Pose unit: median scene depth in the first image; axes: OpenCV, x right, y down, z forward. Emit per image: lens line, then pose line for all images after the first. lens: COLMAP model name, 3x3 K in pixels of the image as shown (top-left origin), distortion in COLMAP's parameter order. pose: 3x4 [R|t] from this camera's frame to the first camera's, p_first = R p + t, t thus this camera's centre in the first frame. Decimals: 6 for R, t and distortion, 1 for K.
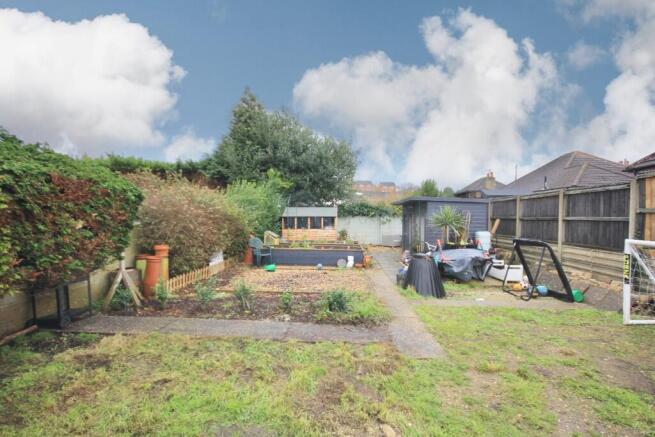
lens RADIAL K [[305.4, 0, 329.2], [0, 305.4, 220.1], [0, 0, 1]] dist [-0.001741, -0.000232]
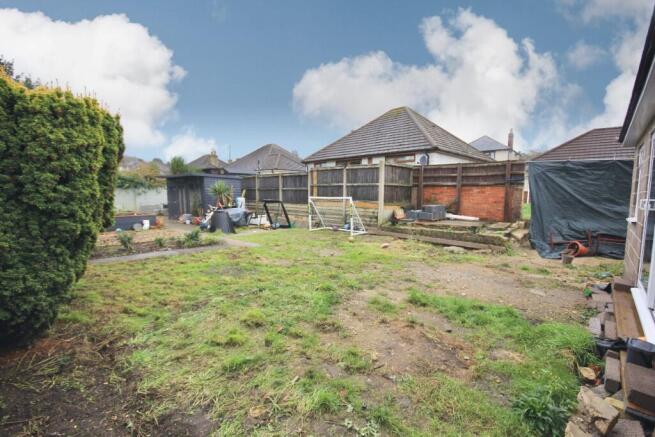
lens RADIAL K [[305.4, 0, 326.8], [0, 305.4, 218.4], [0, 0, 1]] dist [-0.001741, -0.000232]
pose [[0.635387, -0.073892, 0.768650, -0.407038], [0.009597, 0.996090, 0.087824, 0.010905], [-0.772134, -0.048425, 0.633612, -0.323419]]
